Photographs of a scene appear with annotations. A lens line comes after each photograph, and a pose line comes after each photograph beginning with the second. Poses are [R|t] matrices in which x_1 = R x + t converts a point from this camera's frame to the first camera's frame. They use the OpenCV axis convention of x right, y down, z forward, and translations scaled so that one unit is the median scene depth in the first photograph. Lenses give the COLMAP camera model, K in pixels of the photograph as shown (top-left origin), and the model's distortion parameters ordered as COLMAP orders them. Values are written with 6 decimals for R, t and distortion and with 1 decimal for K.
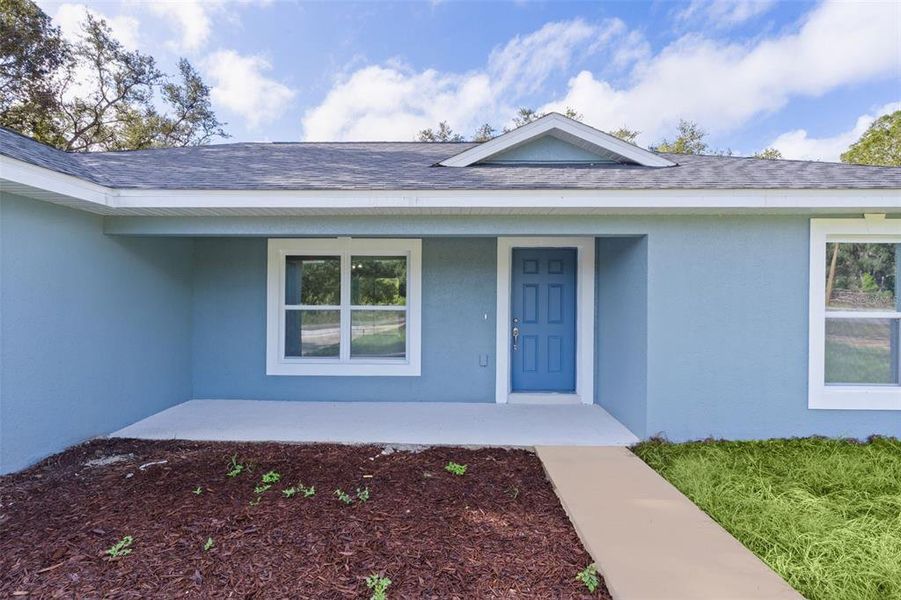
lens RADIAL K [[450.0, 0, 446.8], [0, 450.0, 299.2], [0, 0, 1]] dist [0.002474, 0.000399]
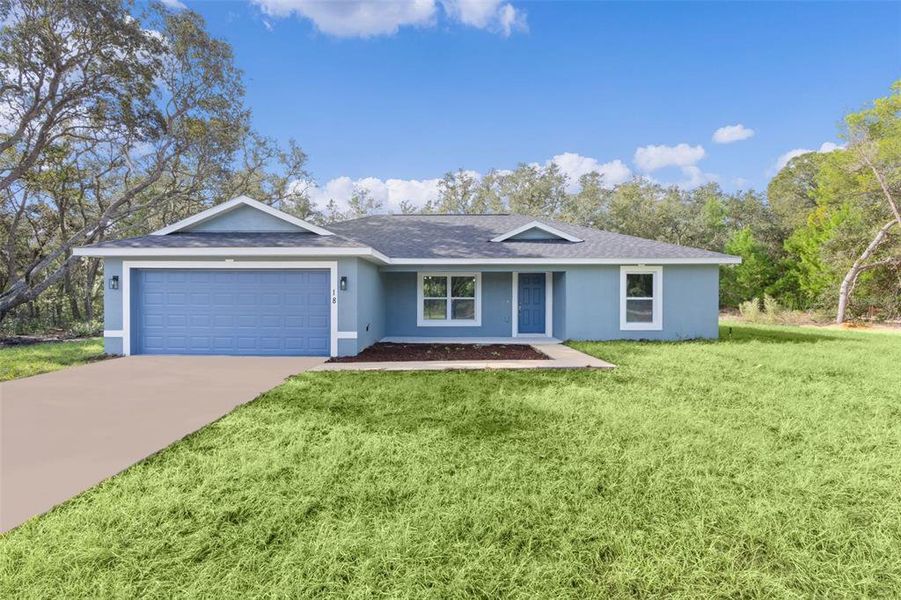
lens RADIAL K [[432.7, 0, 450.5], [0, 432.7, 300.0], [0, 0, 1]] dist [-0.001388, -0.000216]
pose [[0.999937, -0.004497, 0.010326, -0.242964], [0.004504, 0.999990, -0.000622, 0.029658], [-0.010323, 0.000669, 0.999946, -1.310672]]
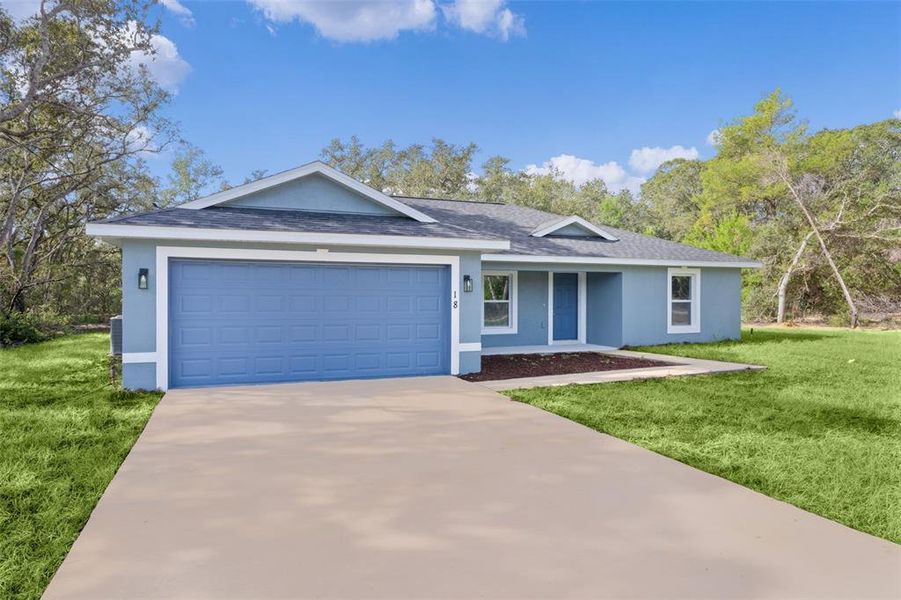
lens RADIAL K [[541.6, 0, 450.5], [0, 541.6, 300.0], [0, 0, 1]] dist [-0.001690, -0.000232]
pose [[0.921921, -0.006238, 0.387327, -1.301943], [0.008222, 0.999960, -0.003466, 0.020110], [-0.387290, 0.006380, 0.921936, -1.186839]]
